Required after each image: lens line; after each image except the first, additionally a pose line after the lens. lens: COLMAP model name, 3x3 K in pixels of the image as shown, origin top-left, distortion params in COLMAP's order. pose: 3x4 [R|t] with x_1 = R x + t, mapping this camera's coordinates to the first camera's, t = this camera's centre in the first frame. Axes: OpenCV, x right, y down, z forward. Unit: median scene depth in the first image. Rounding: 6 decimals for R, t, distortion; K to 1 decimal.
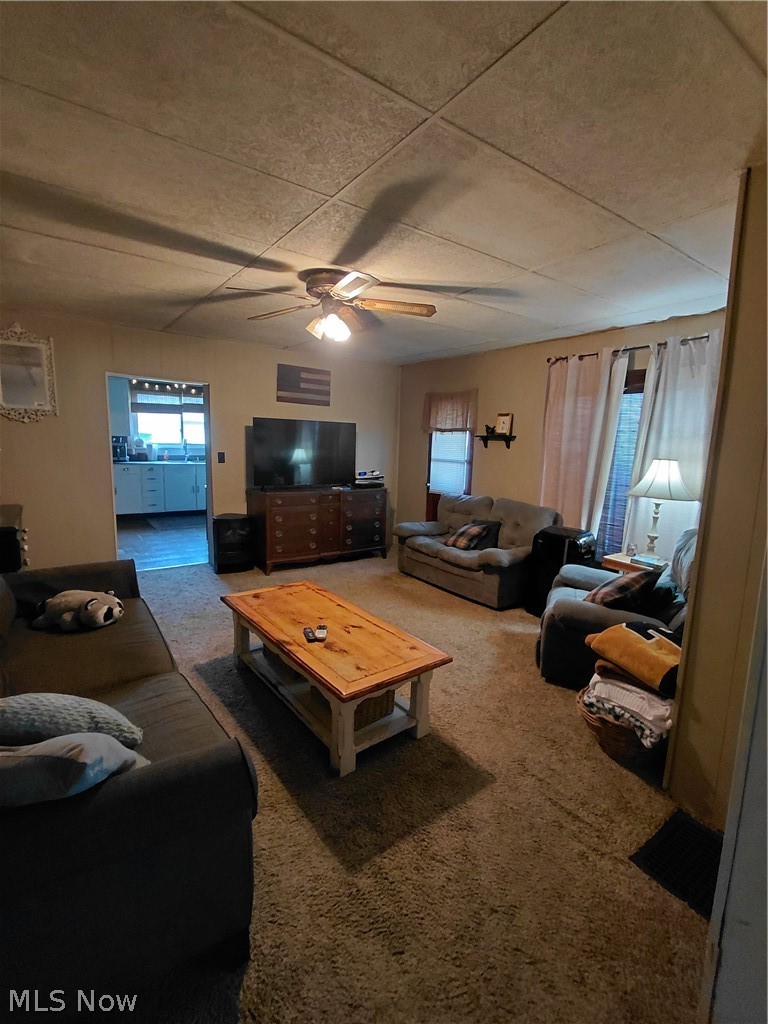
lens RADIAL K [[471.4, 0, 384.0], [0, 471.4, 512.0], [0, 0, 1]] dist [0.000076, -0.000137]
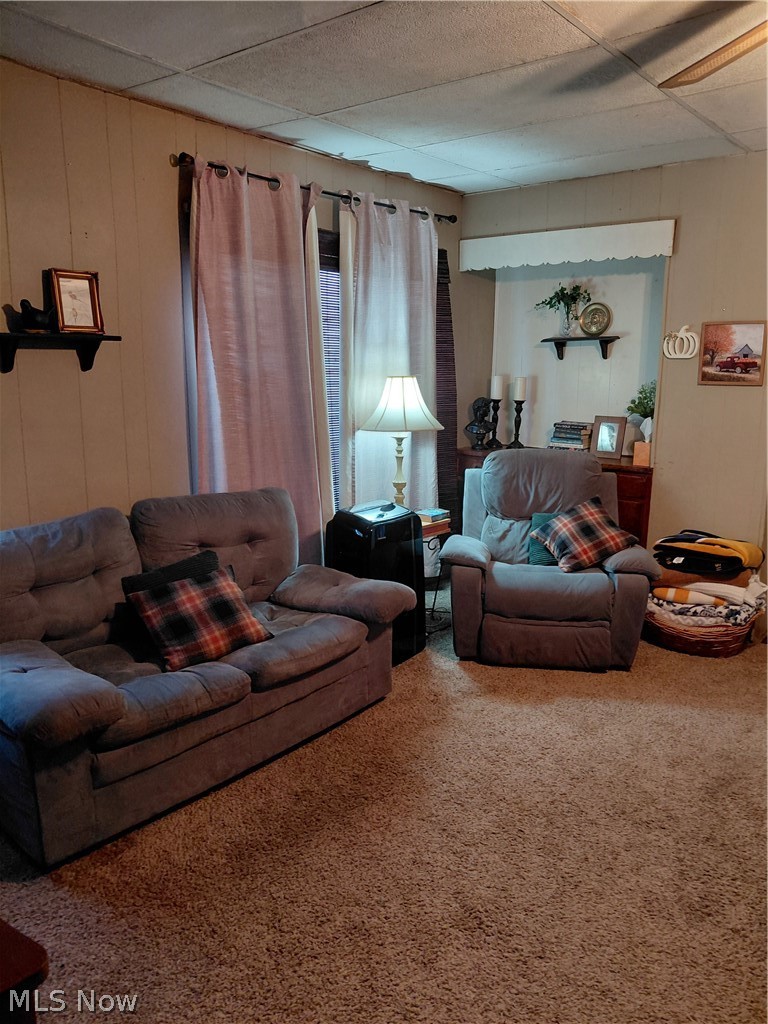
lens RADIAL K [[762.8, 0, 385.1], [0, 762.8, 531.7], [0, 0, 1]] dist [-0.001390, -0.000441]
pose [[-0.278199, -0.214756, 0.936208, -0.532374], [0.146618, 0.953769, 0.262352, -0.189728], [-0.949267, 0.210251, -0.233850, 1.320037]]
